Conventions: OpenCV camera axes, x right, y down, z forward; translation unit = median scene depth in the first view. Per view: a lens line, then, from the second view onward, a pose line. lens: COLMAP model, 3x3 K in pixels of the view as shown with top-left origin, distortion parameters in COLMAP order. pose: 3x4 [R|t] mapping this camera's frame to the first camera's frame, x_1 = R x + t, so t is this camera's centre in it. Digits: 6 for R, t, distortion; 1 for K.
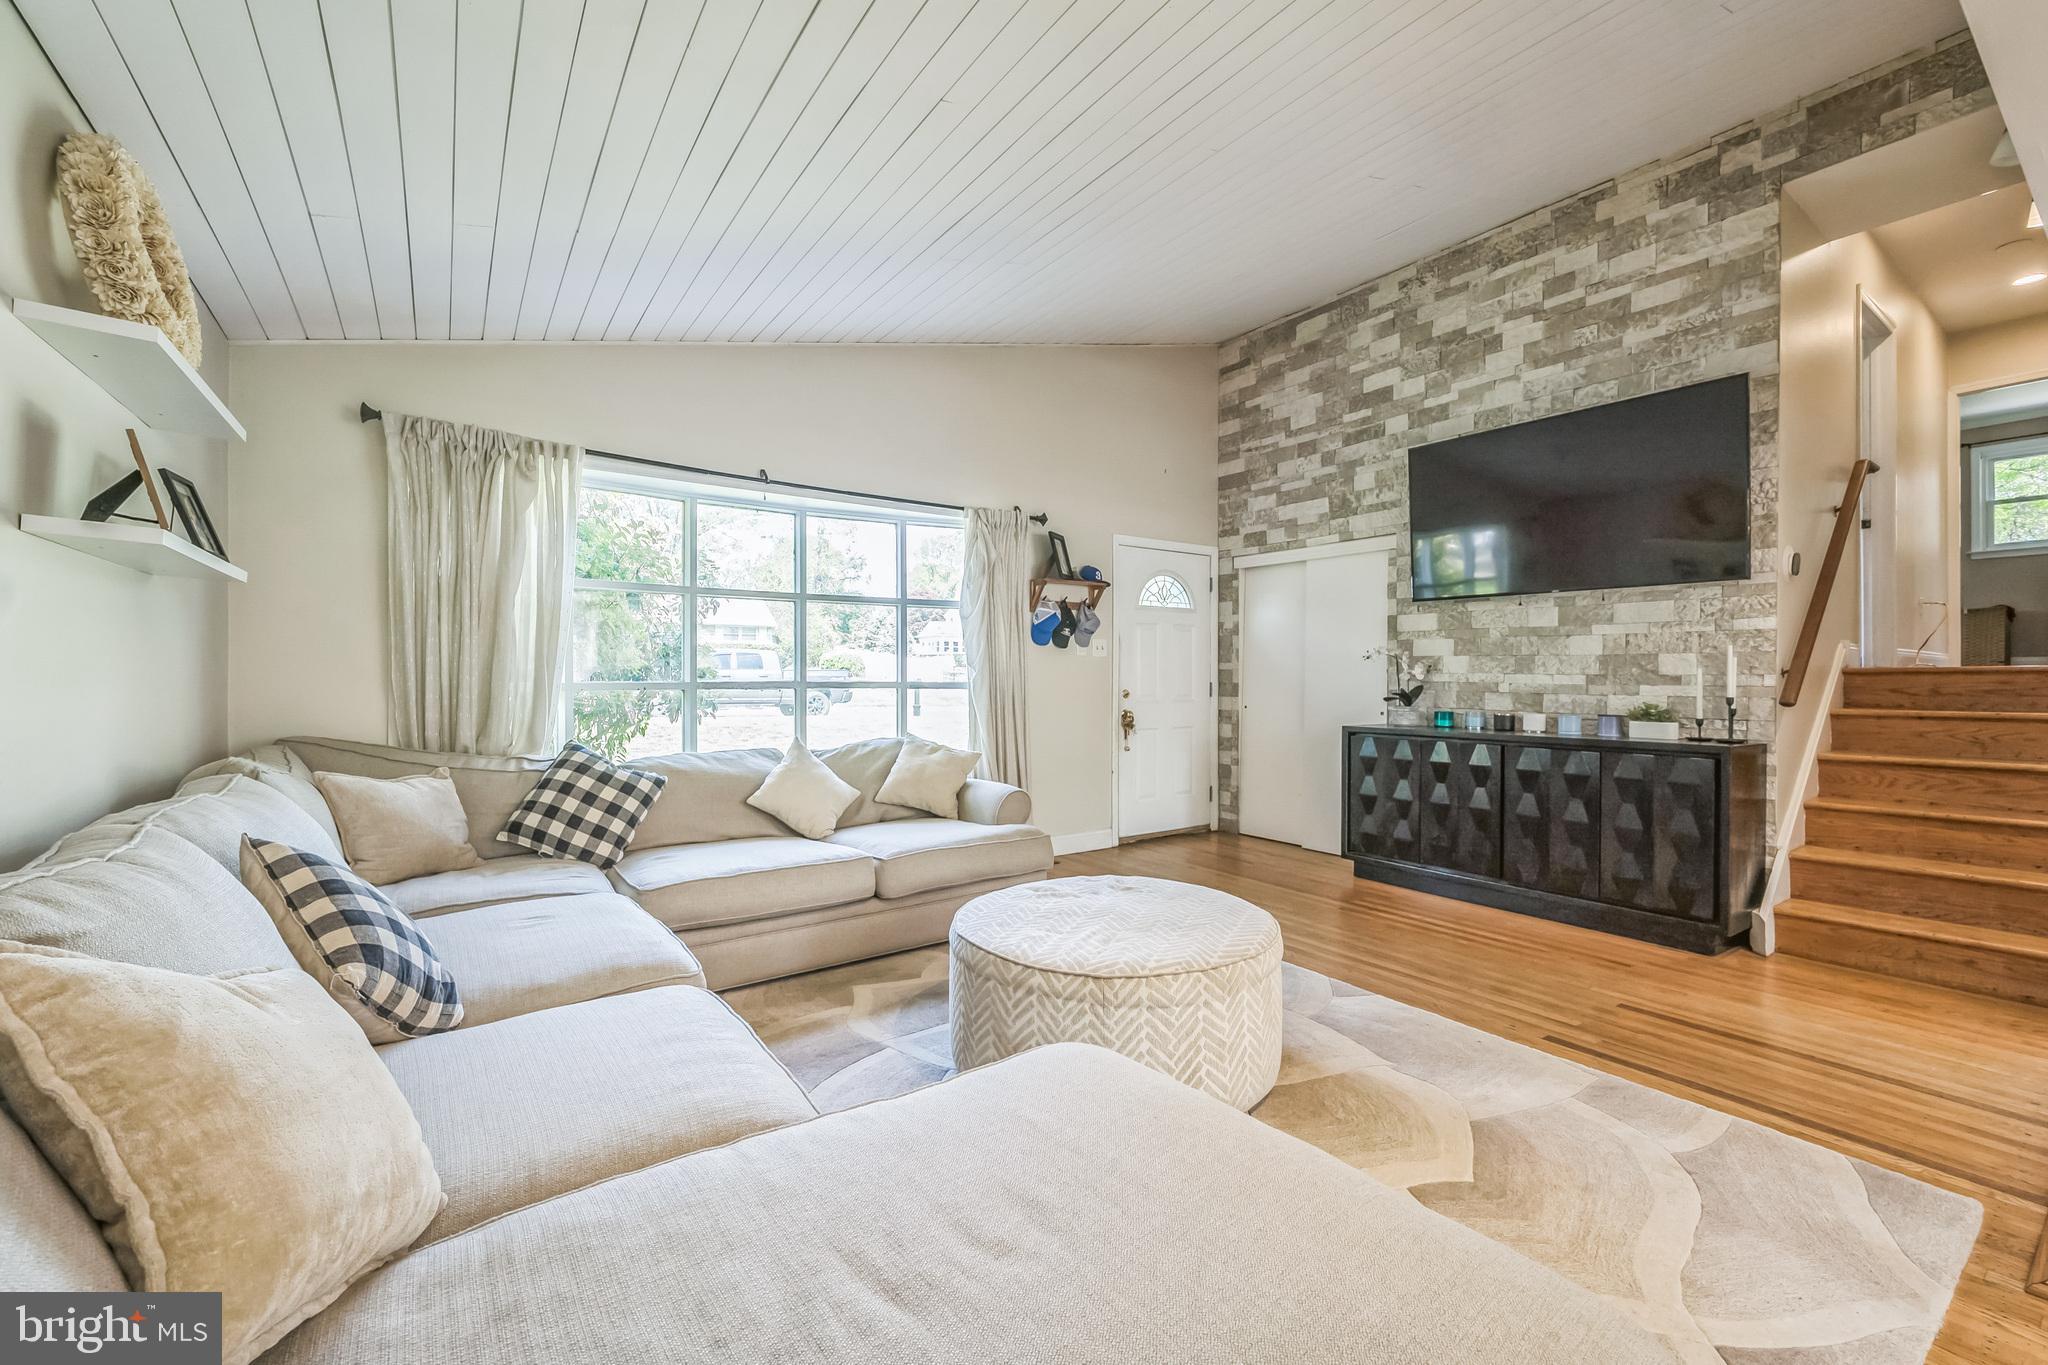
lens RADIAL K [[828.3, 0, 1032.1], [0, 828.3, 677.0], [0, 0, 1]] dist [-0.000997, -0.000129]
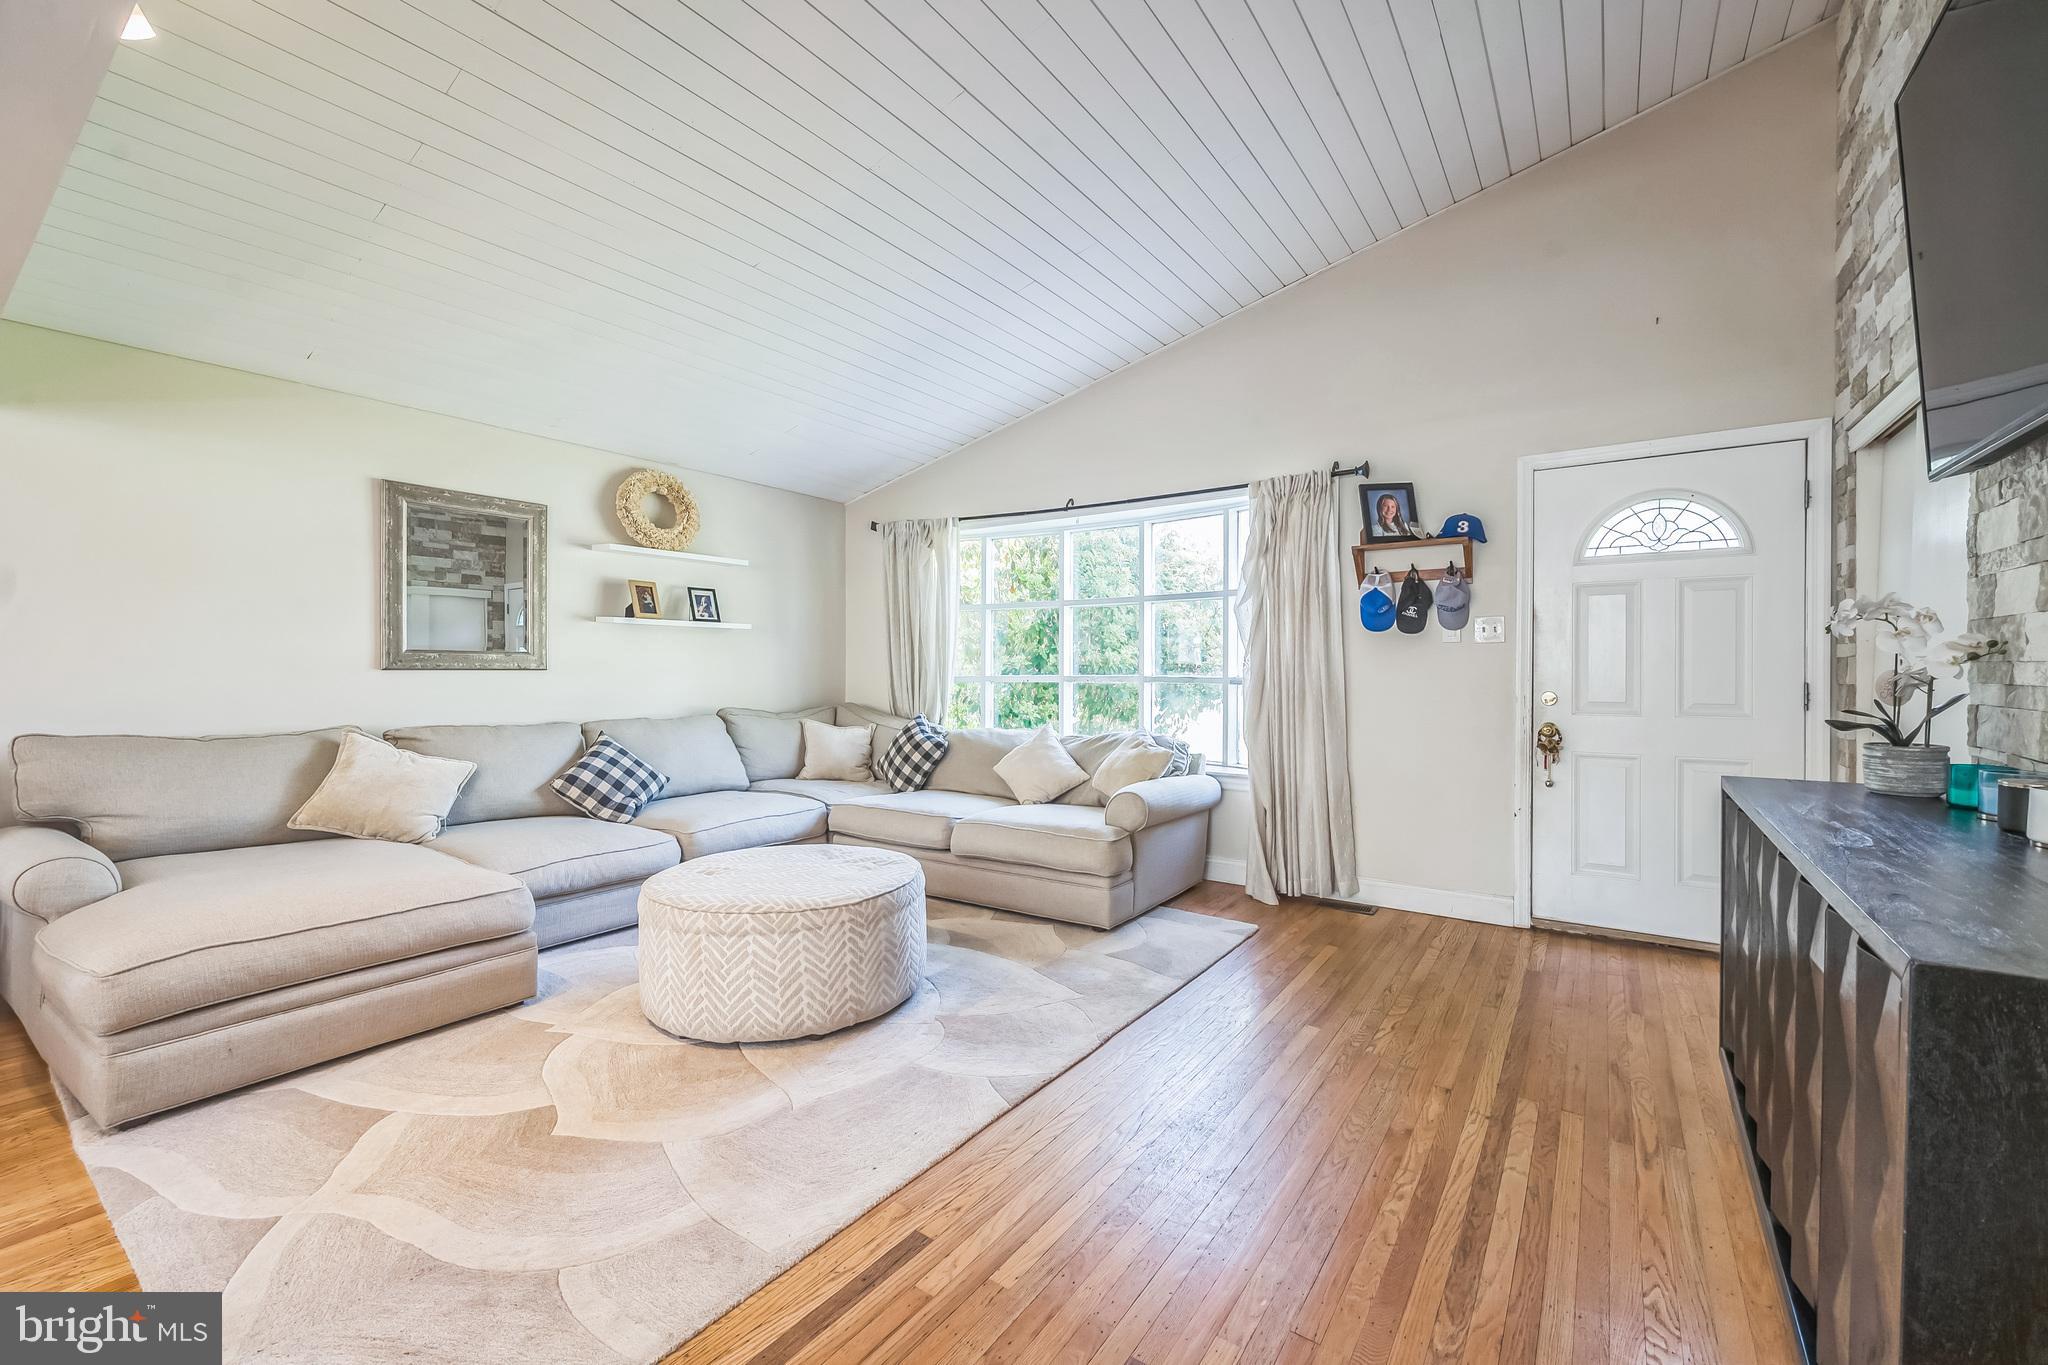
lens RADIAL K [[828.3, 0, 1032.1], [0, 828.3, 677.0], [0, 0, 1]] dist [-0.000997, -0.000129]
pose [[0.337908, 0.003698, -0.941172, 0.666719], [-0.002955, 0.999992, 0.002868, 0.003013], [0.941174, 0.001812, 0.337916, 0.462086]]
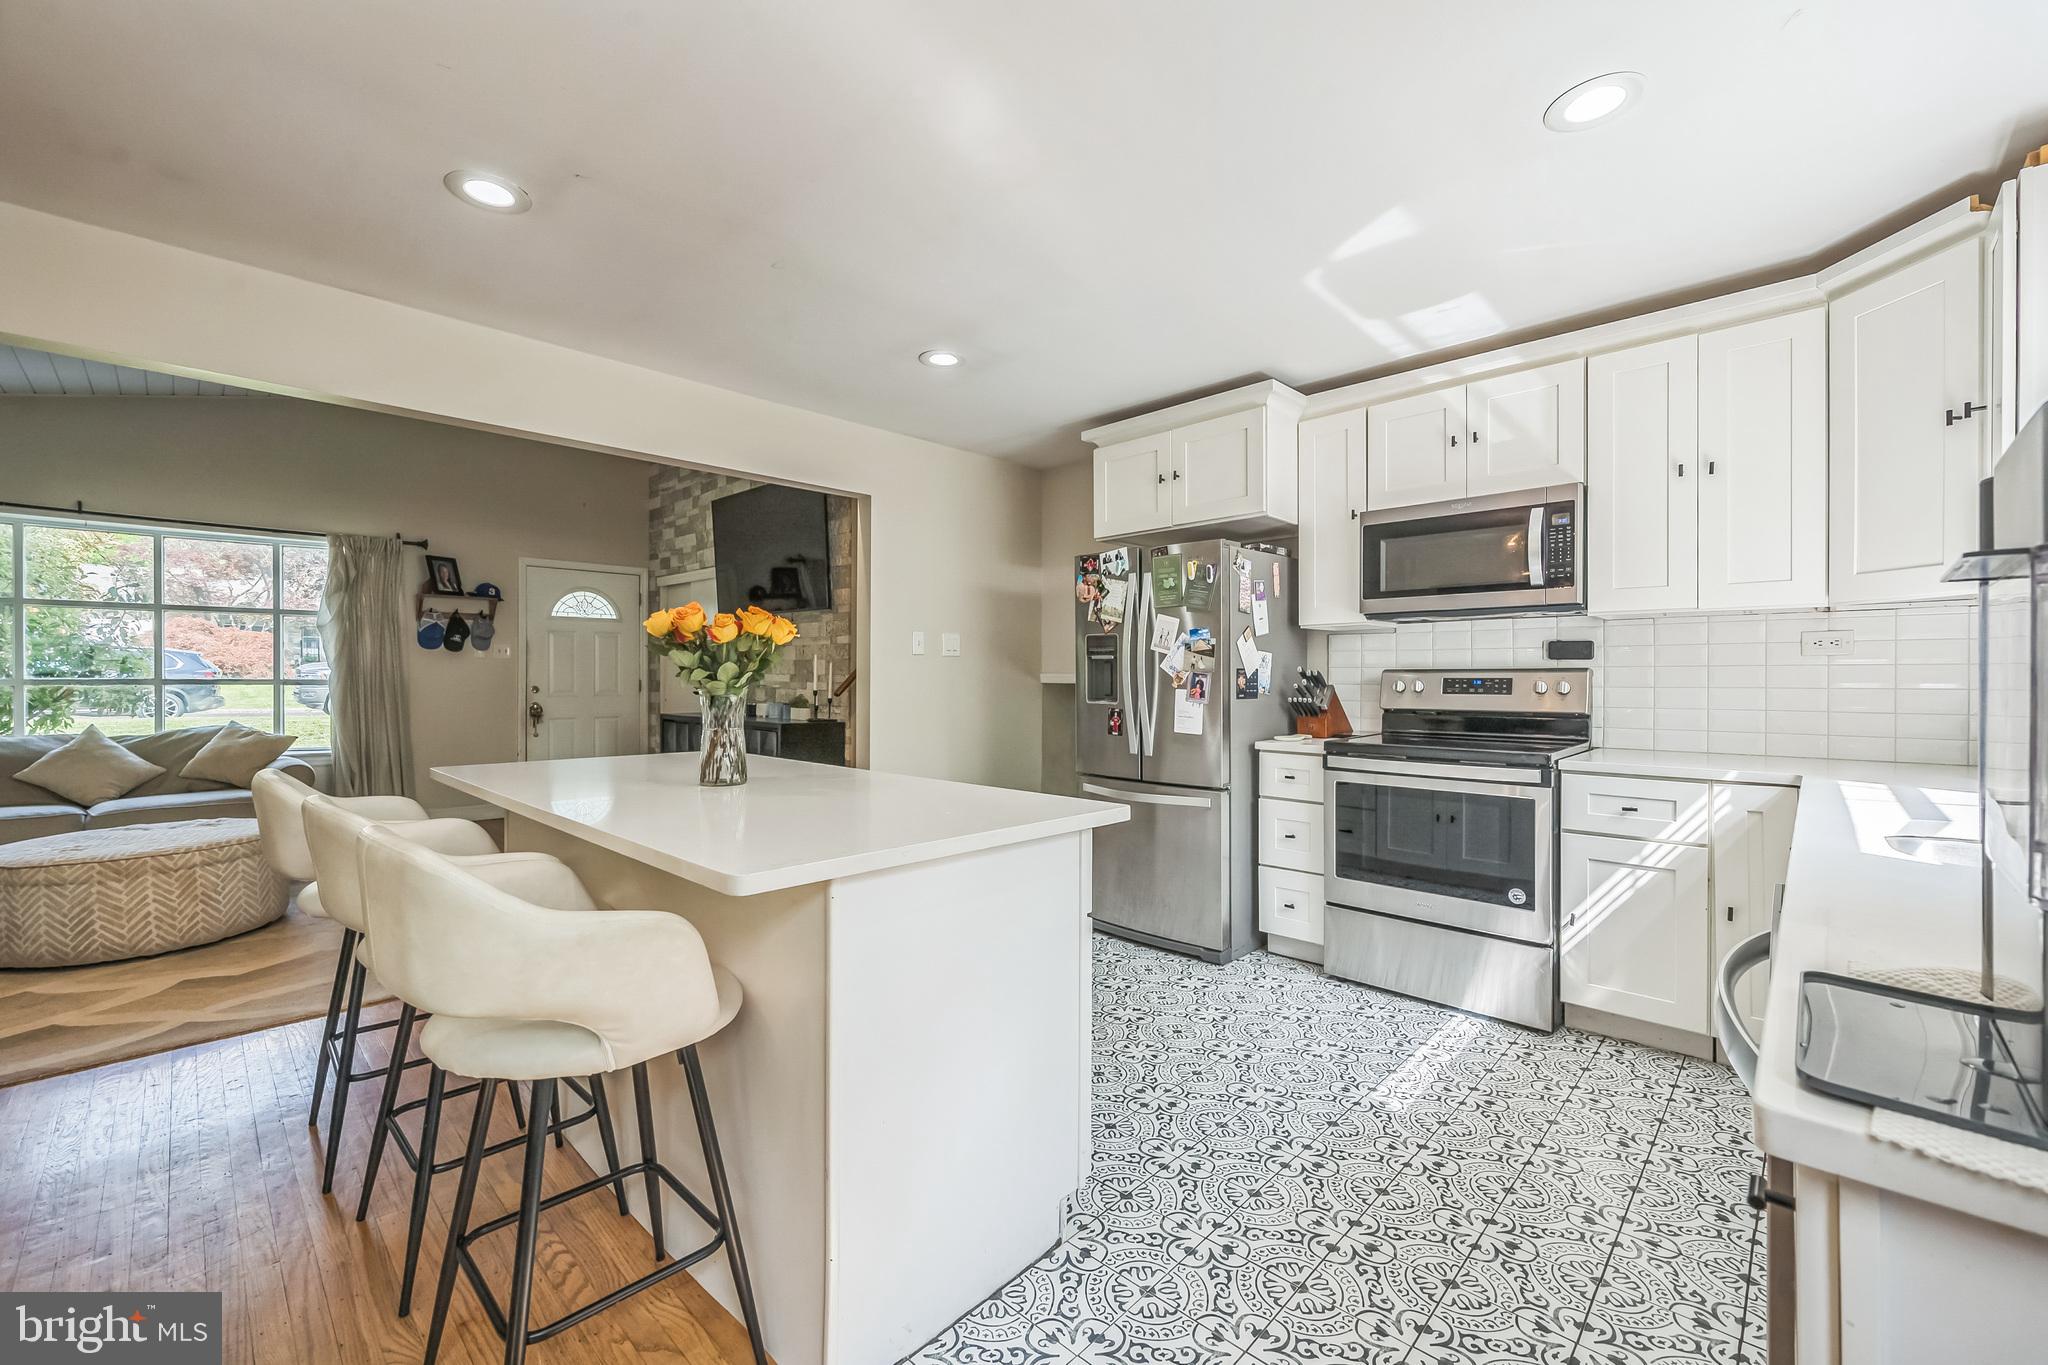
lens RADIAL K [[828.3, 0, 1032.1], [0, 828.3, 677.0], [0, 0, 1]] dist [-0.000997, -0.000129]
pose [[0.983024, 0.001637, 0.183470, 0.688854], [-0.001919, 0.999997, 0.001358, -0.001178], [-0.183468, -0.001687, 0.983024, -0.360747]]
